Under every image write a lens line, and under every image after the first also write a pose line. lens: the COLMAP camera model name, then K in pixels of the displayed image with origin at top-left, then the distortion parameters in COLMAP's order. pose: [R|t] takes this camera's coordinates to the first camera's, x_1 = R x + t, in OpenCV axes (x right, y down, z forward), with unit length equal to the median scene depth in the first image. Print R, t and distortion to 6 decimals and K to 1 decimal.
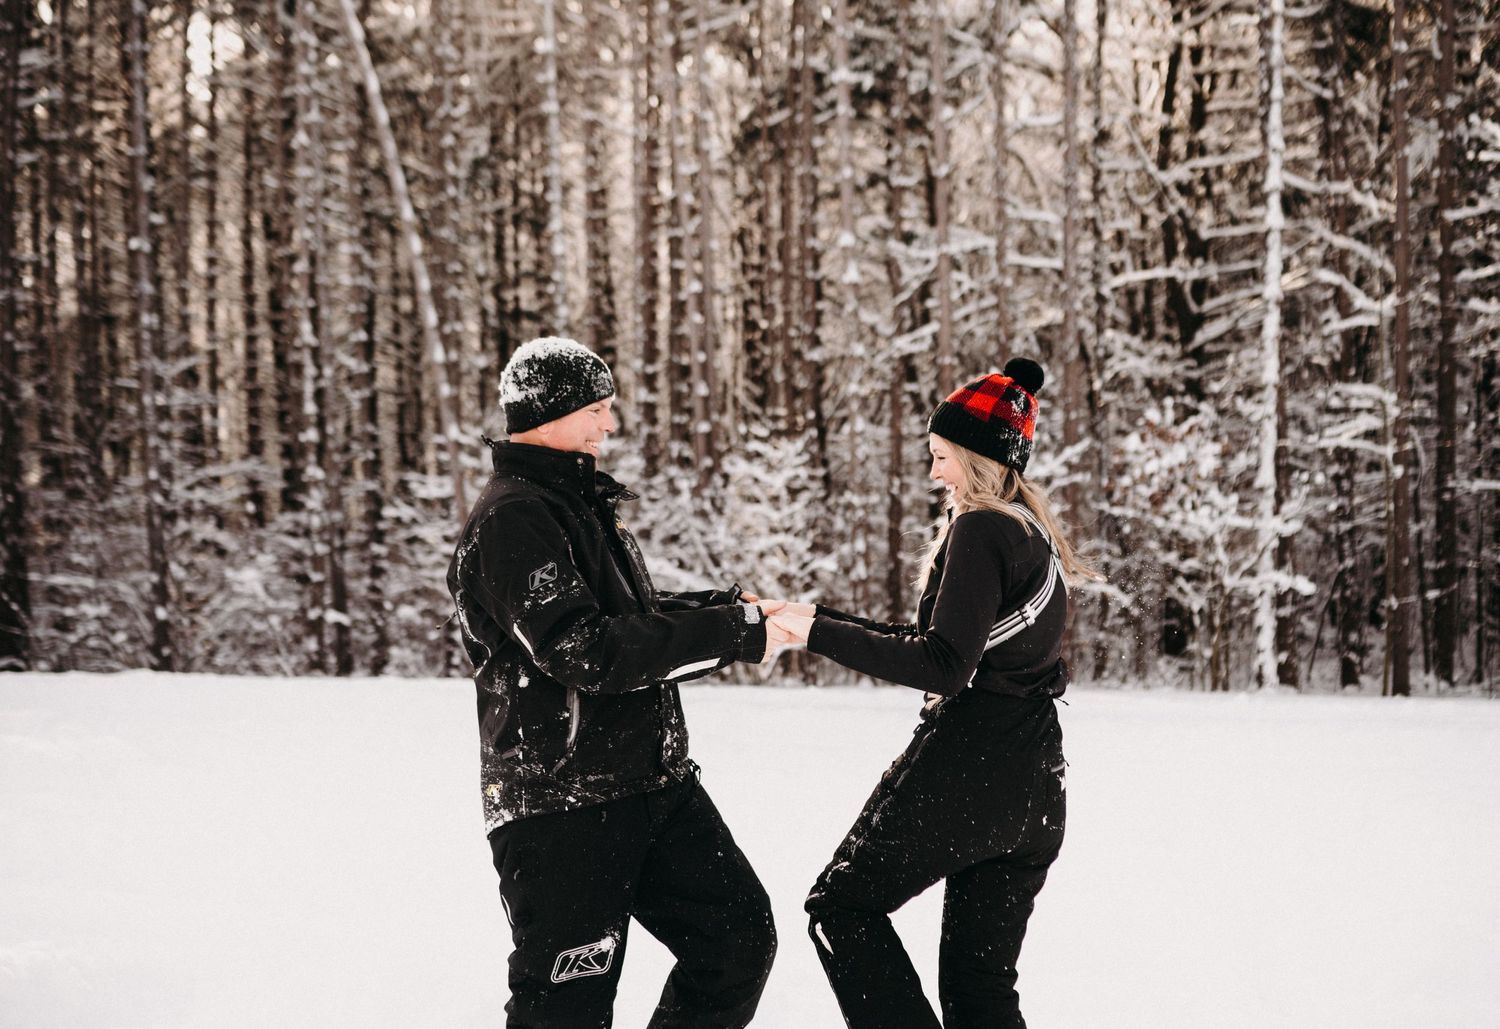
lens RADIAL K [[1554.2, 0, 793.0], [0, 1554.2, 530.9], [0, 0, 1]] dist [-0.050239, 0.000000]
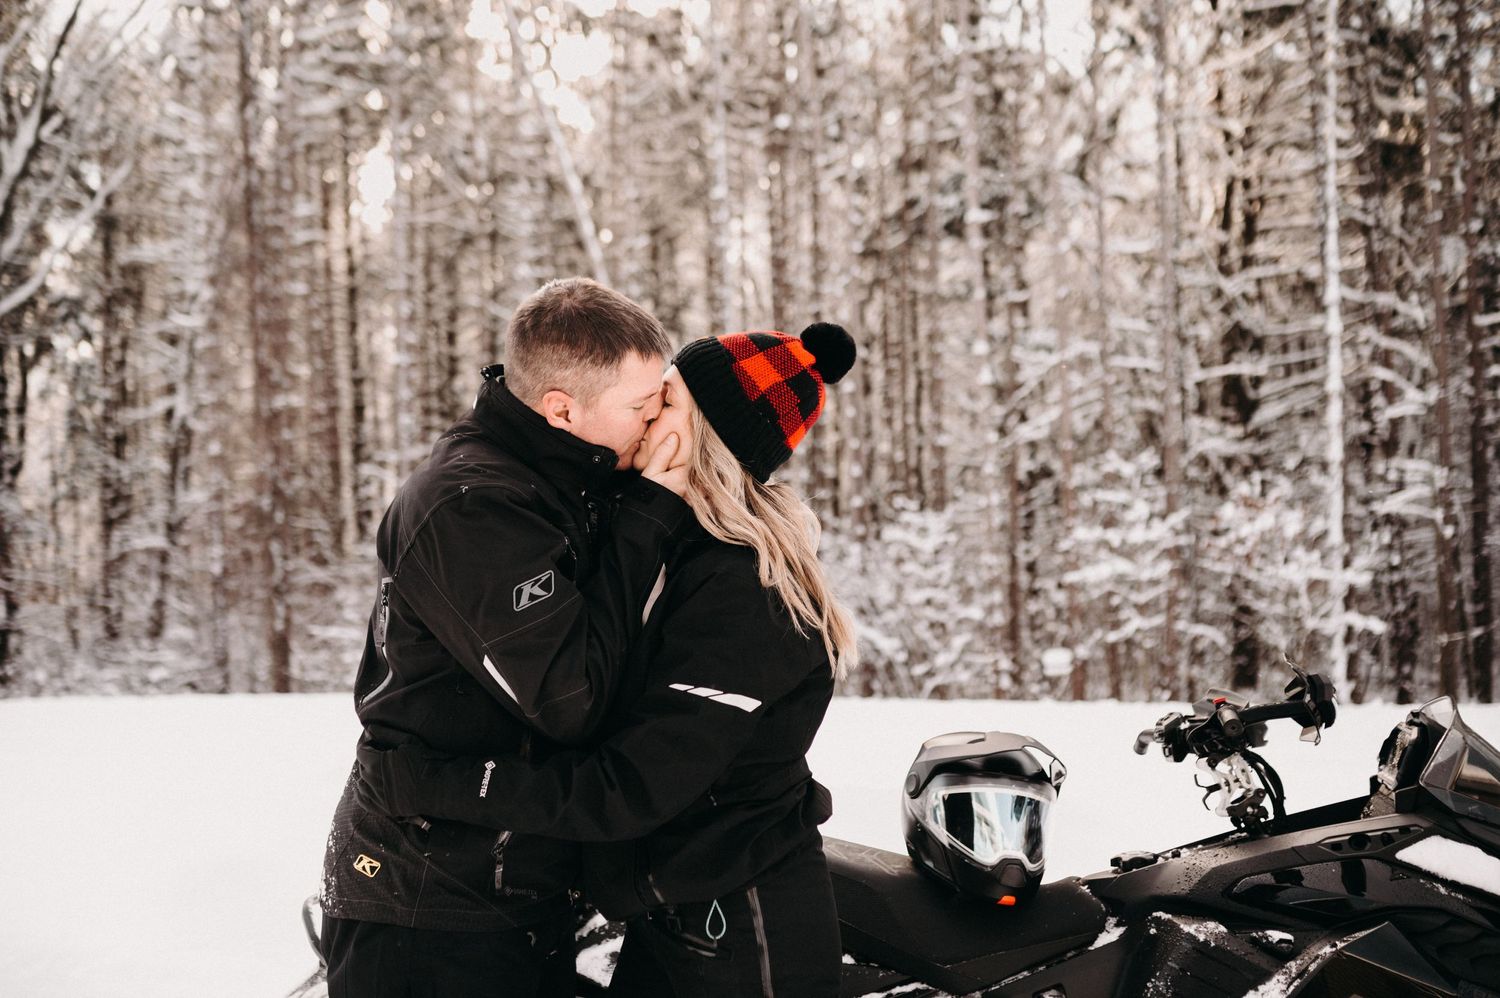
lens RADIAL K [[1442.6, 0, 749.1], [0, 1442.6, 512.2], [0, 0, 1]] dist [-0.042131, 0.000000]
pose [[0.998921, -0.011754, -0.044922, -0.082035], [0.009349, 0.998530, -0.053385, 0.000835], [0.045484, 0.052908, 0.997563, -0.115733]]
